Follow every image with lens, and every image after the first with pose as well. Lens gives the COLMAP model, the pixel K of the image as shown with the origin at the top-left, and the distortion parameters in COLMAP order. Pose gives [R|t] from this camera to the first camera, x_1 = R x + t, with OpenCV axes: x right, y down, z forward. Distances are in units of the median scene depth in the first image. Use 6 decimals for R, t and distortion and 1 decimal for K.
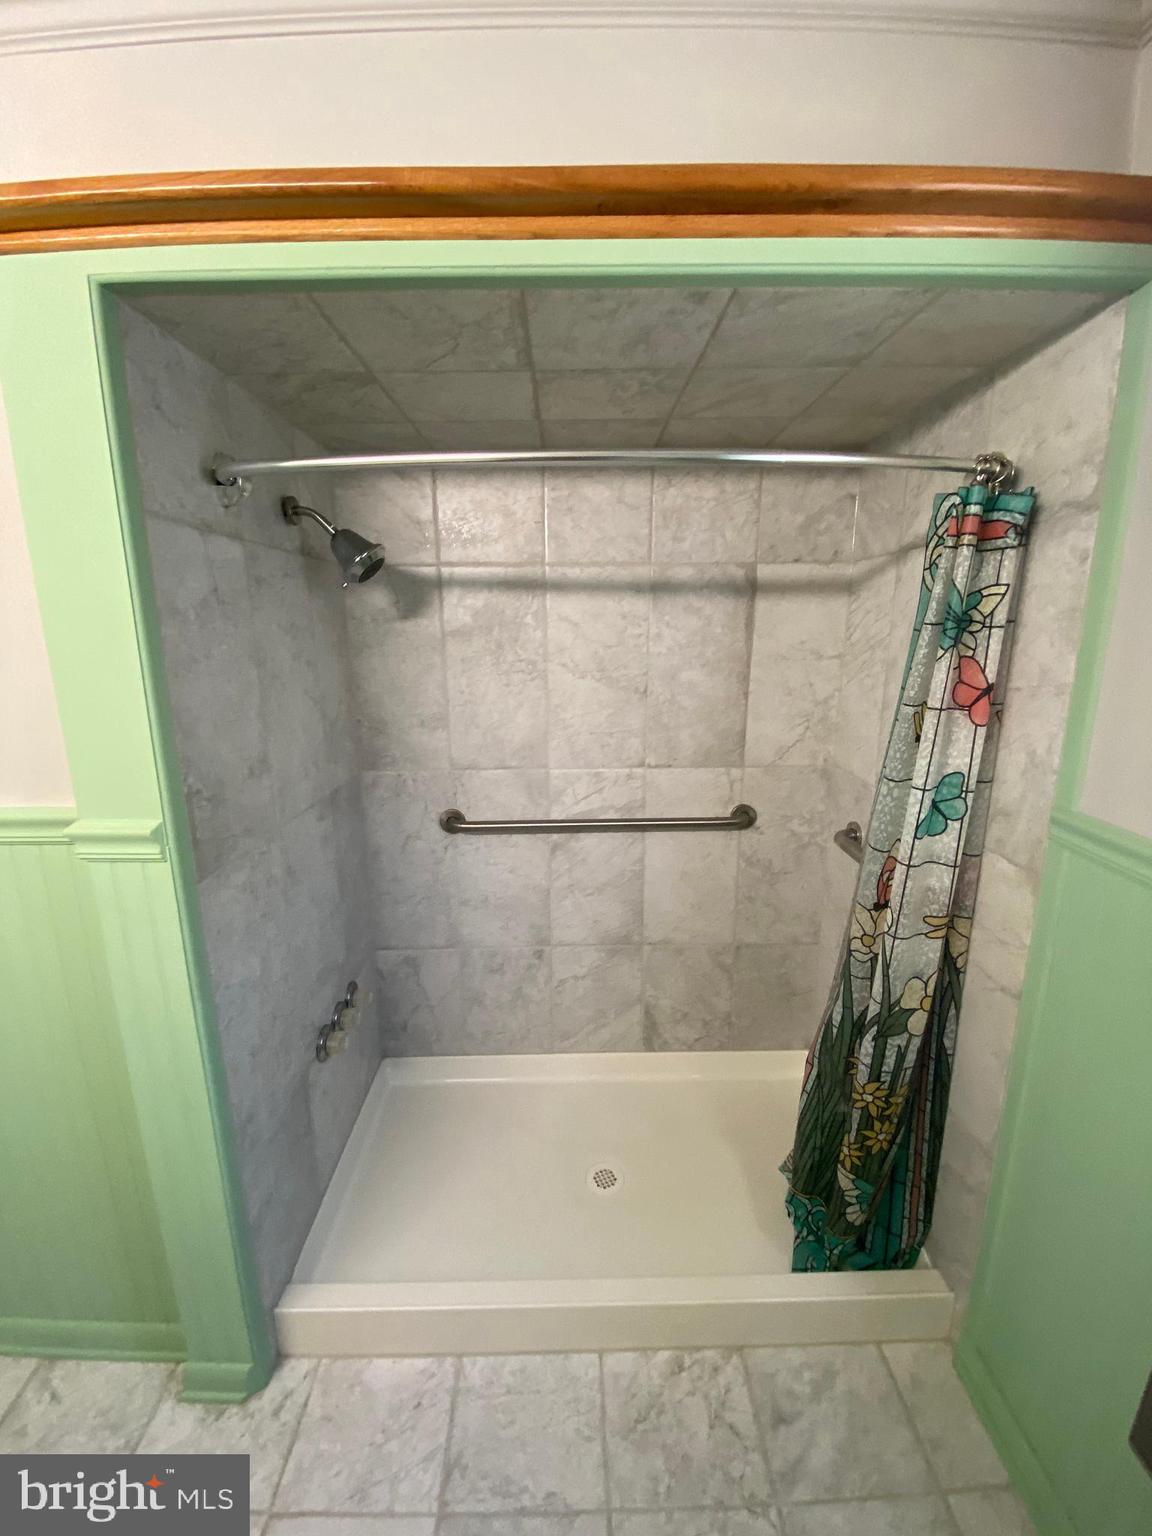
lens RADIAL K [[644.1, 0, 572.3], [0, 644.1, 774.6], [0, 0, 1]] dist [-0.022478, -0.000655]
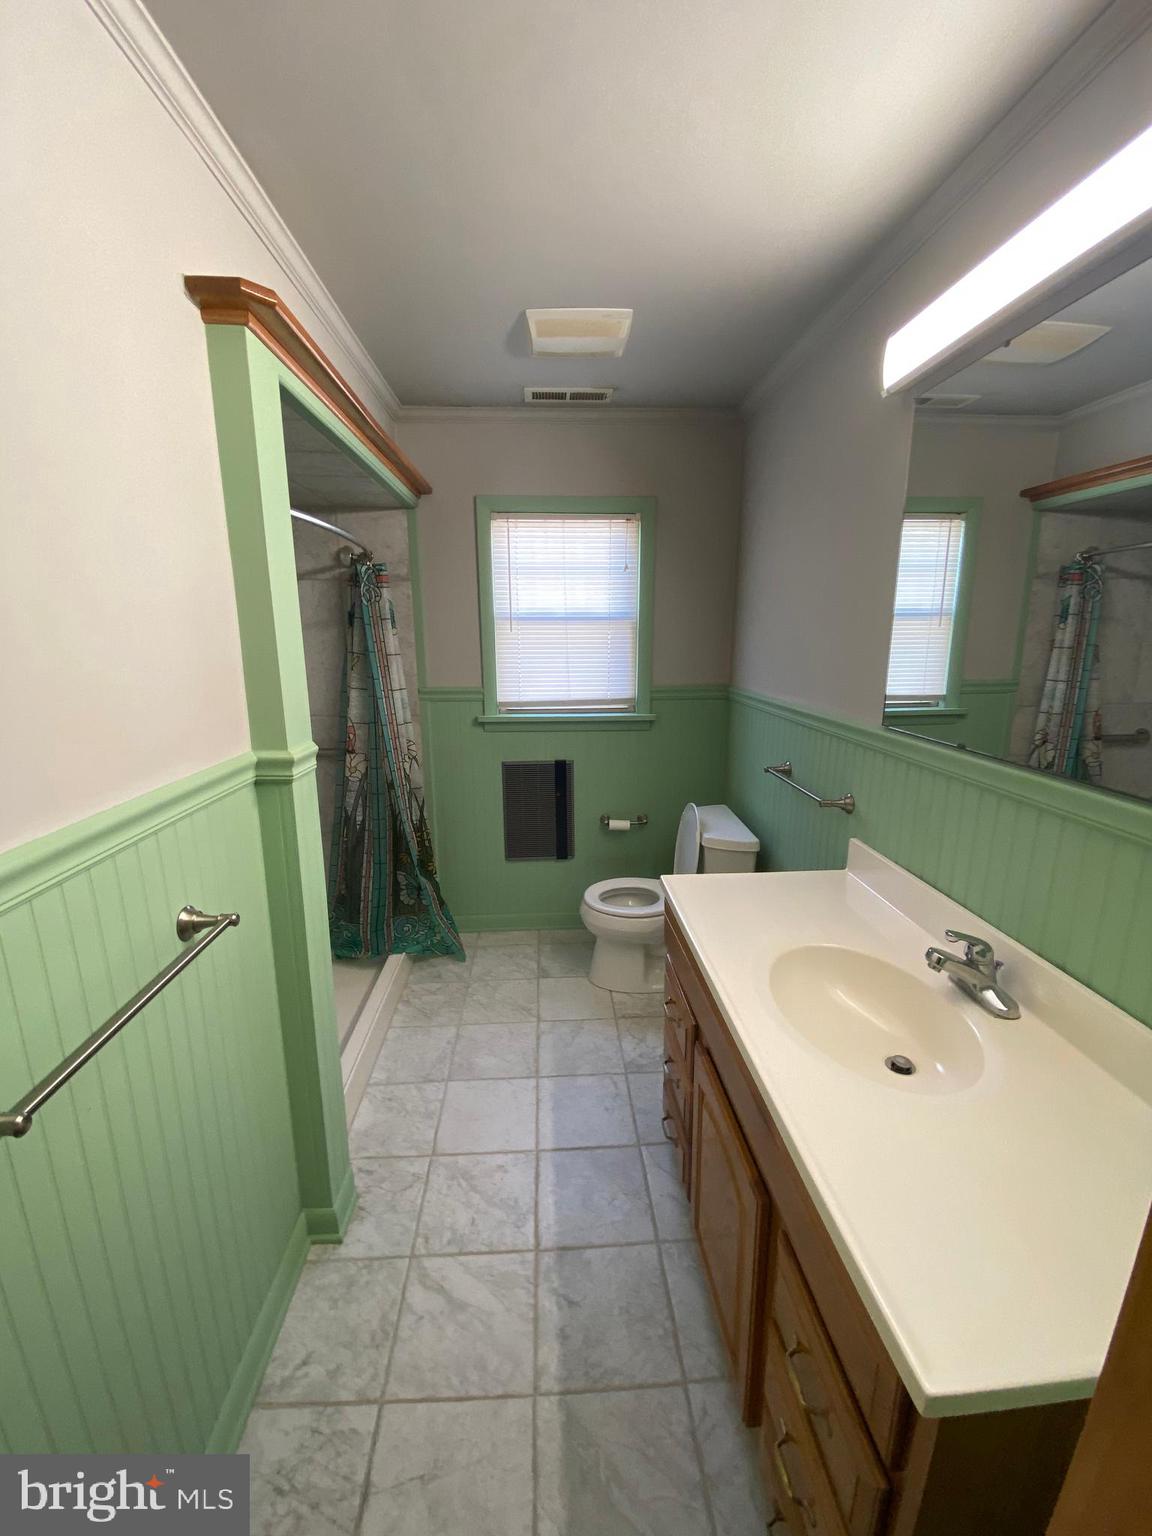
lens RADIAL K [[644.1, 0, 576.2], [0, 644.1, 770.2], [0, 0, 1]] dist [-0.022478, -0.000655]
pose [[-0.050031, -0.205747, 0.977325, -2.042952], [0.218334, 0.952629, 0.211725, -0.048700], [-0.974591, 0.223976, -0.002739, 0.425660]]
